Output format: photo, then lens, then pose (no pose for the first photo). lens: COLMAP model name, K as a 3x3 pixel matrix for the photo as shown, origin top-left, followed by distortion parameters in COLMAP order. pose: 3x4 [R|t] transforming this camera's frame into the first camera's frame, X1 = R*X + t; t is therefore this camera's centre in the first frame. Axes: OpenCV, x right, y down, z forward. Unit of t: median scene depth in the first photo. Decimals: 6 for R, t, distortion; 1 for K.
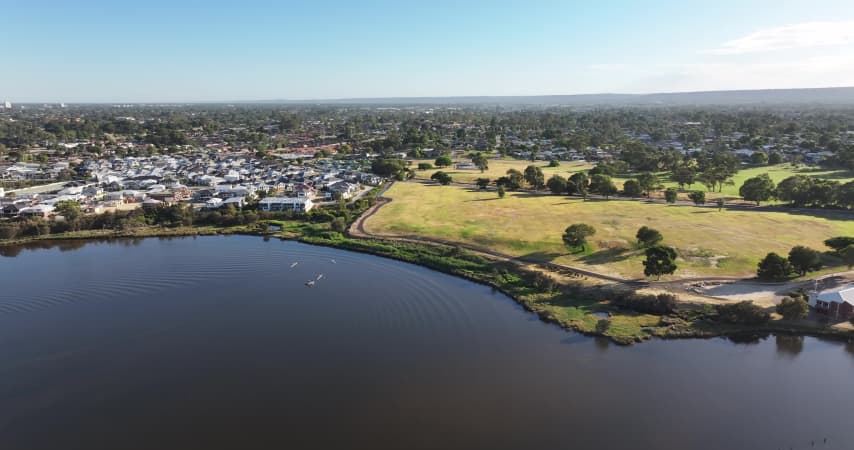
lens RADIAL K [[596.3, 0, 429.7], [0, 596.3, 223.2], [0, 0, 1]] dist [-0.001623, 0.015804]
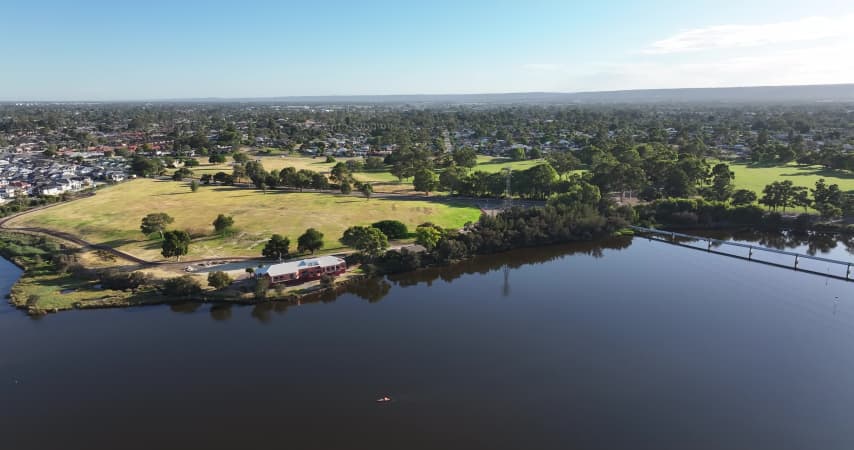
lens RADIAL K [[596.3, 0, 425.0], [0, 596.3, 226.7], [0, 0, 1]] dist [-0.001623, 0.015804]
pose [[0.995994, -0.017868, 0.087614, 0.452092], [0.017121, 0.999811, 0.009263, 0.017107], [-0.087762, -0.007726, 0.996111, -0.094730]]
